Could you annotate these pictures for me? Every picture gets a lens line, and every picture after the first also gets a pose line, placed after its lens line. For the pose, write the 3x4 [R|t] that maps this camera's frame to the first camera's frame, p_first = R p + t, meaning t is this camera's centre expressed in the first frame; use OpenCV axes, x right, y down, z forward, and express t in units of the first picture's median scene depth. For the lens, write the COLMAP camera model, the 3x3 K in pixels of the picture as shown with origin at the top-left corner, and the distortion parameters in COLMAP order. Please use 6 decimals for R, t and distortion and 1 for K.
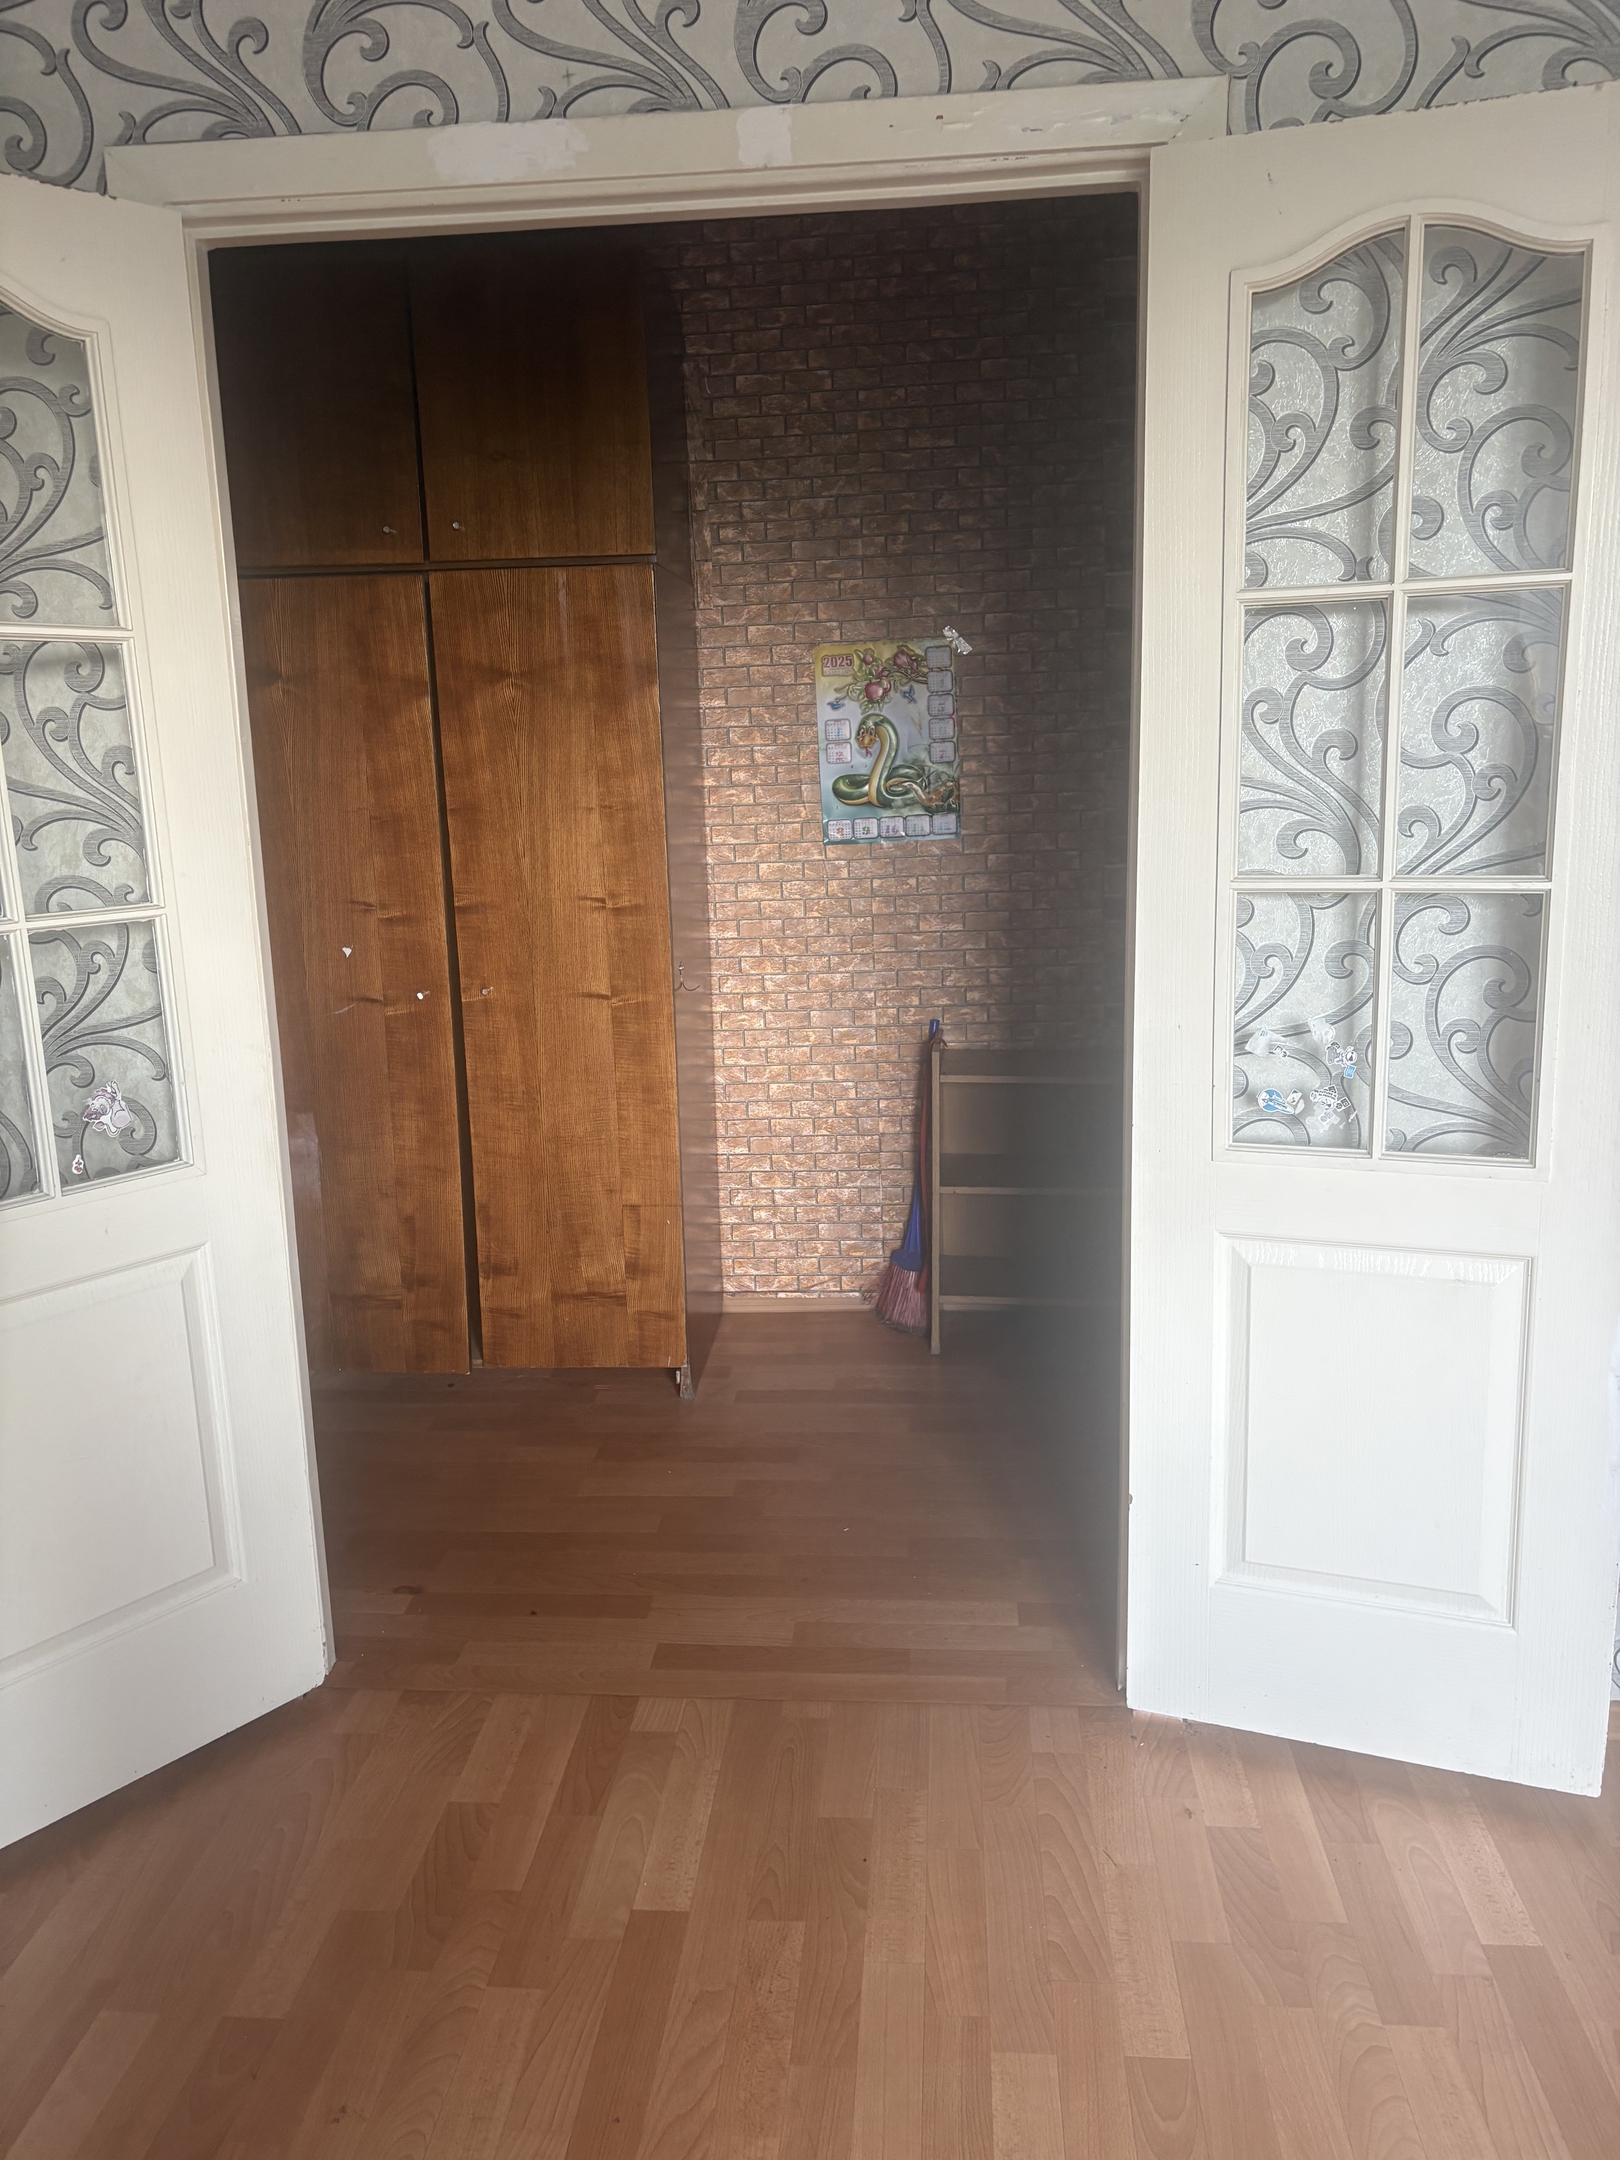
lens RADIAL K [[1621.0, 0, 810.0], [0, 1621.0, 1080.0], [0, 0, 1]] dist [0.004852, -0.041506]
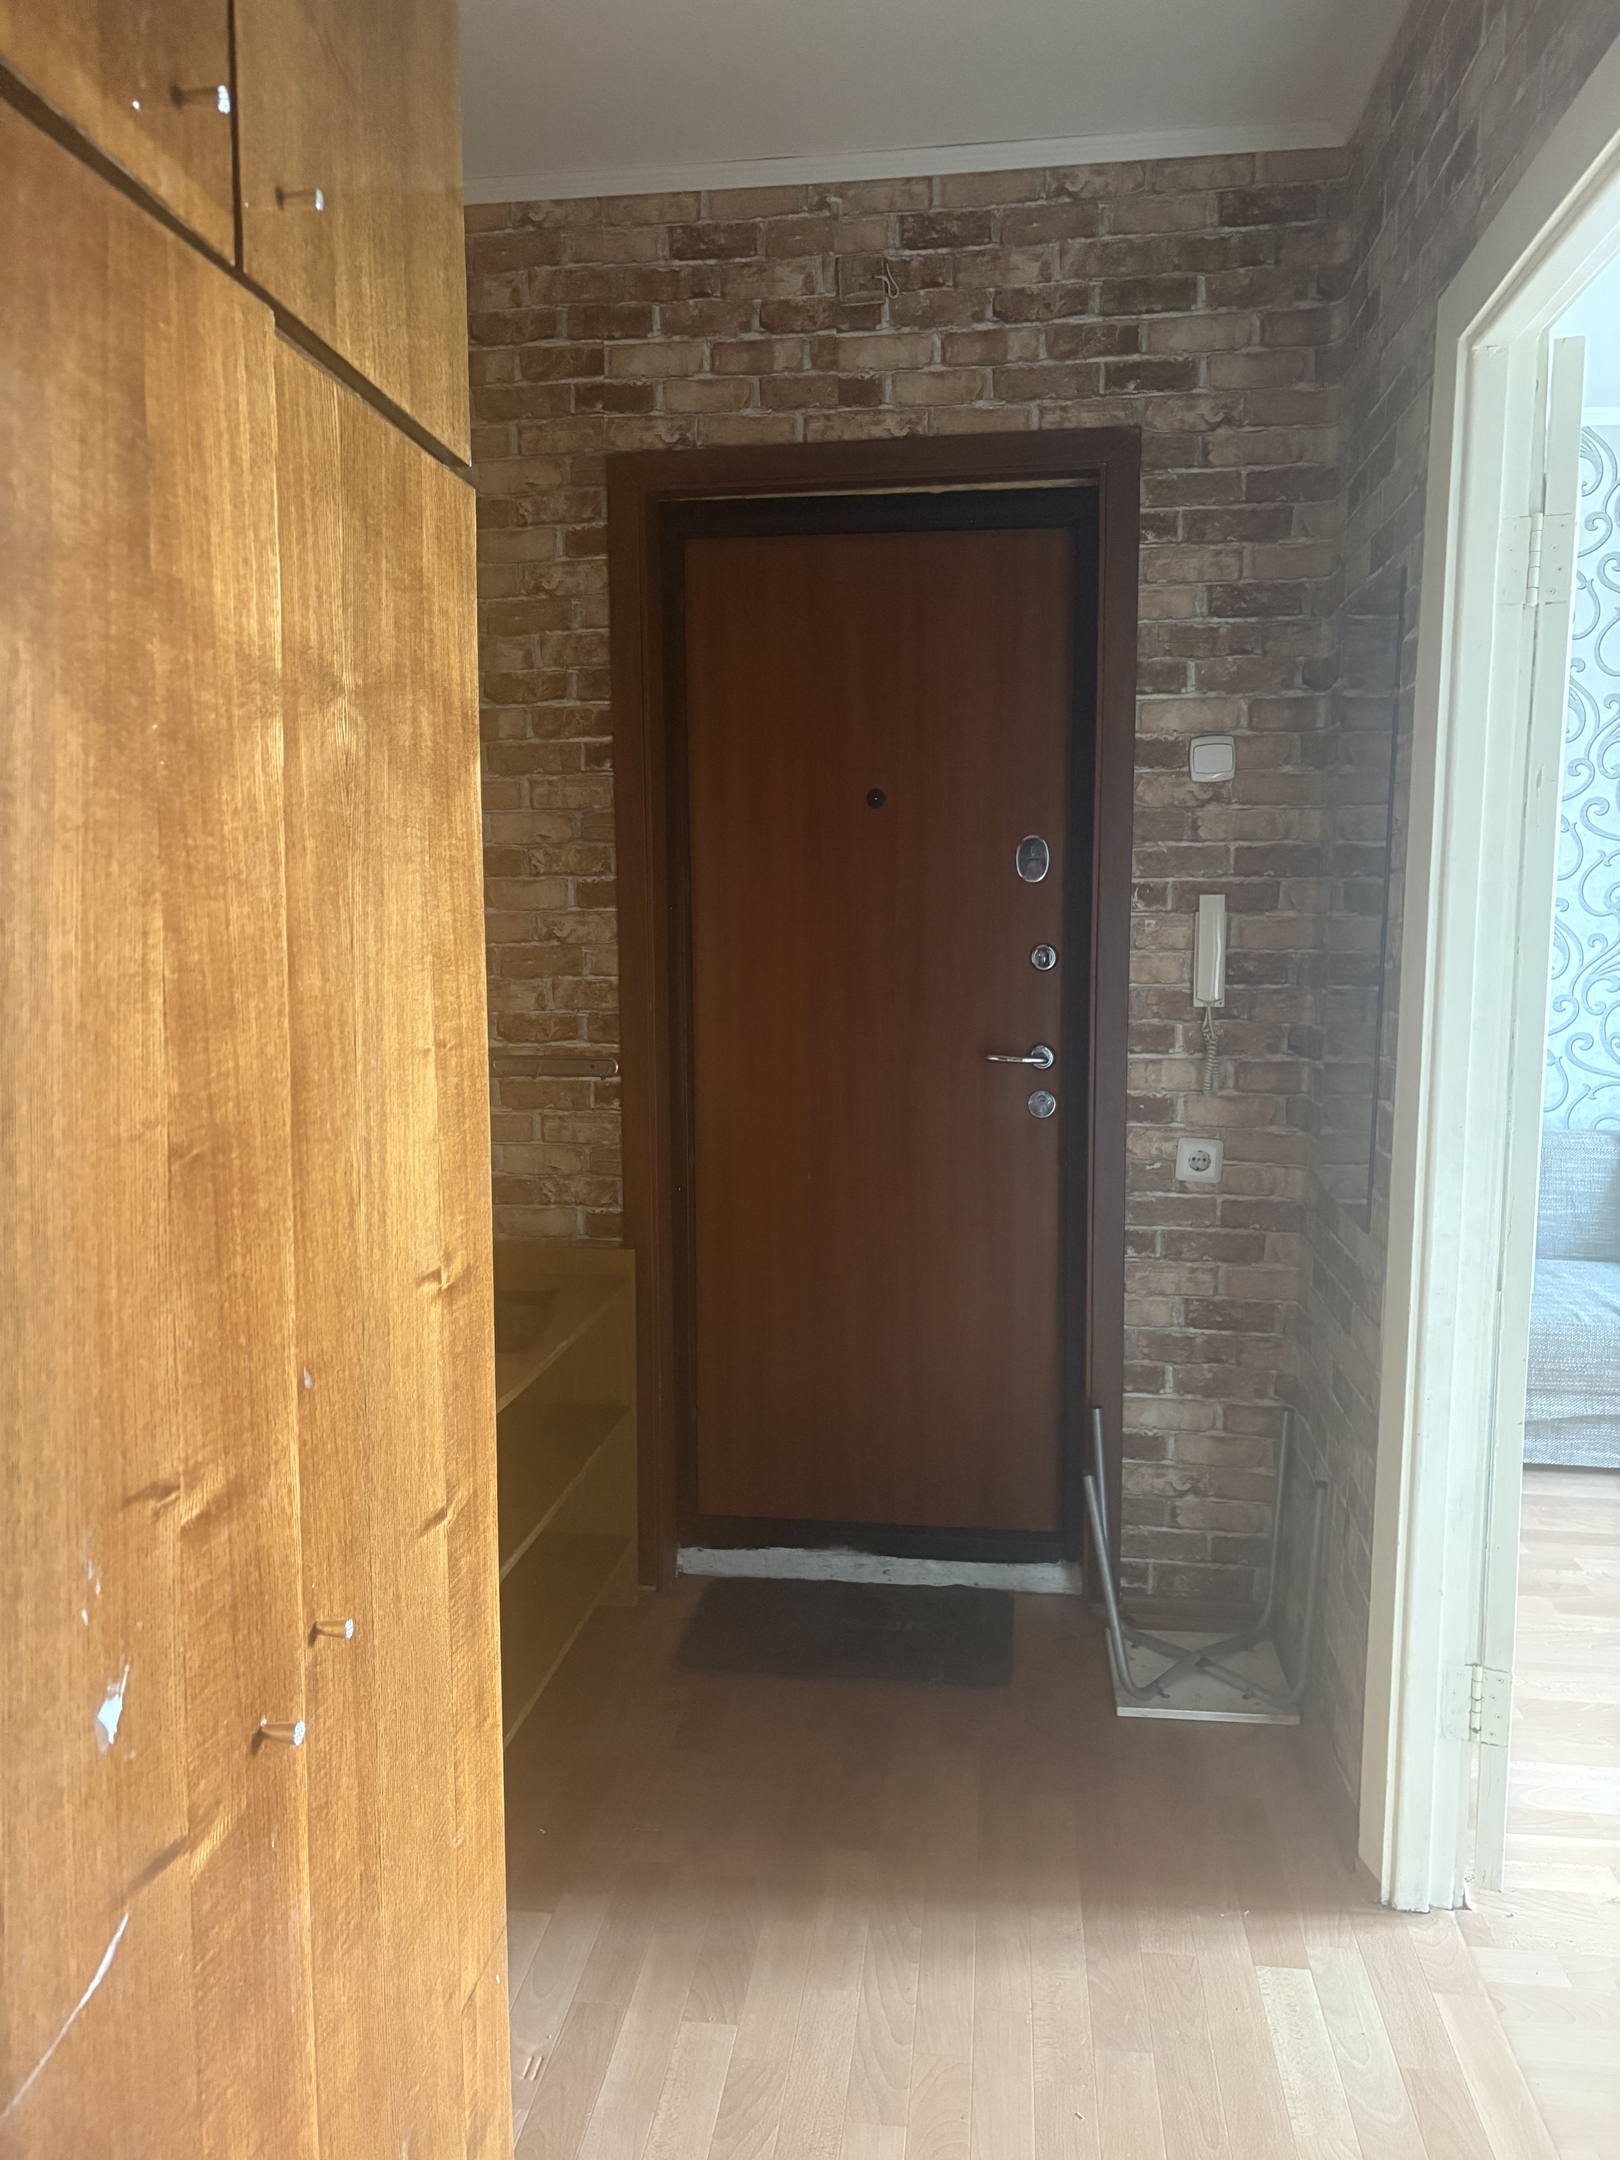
lens RADIAL K [[1621.0, 0, 810.0], [0, 1621.0, 1080.0], [0, 0, 1]] dist [0.004852, -0.041506]
pose [[0.062360, -0.091240, 0.993874, -0.523327], [0.209405, 0.974843, 0.076354, -0.171172], [-0.975838, 0.203361, 0.079898, 0.878708]]
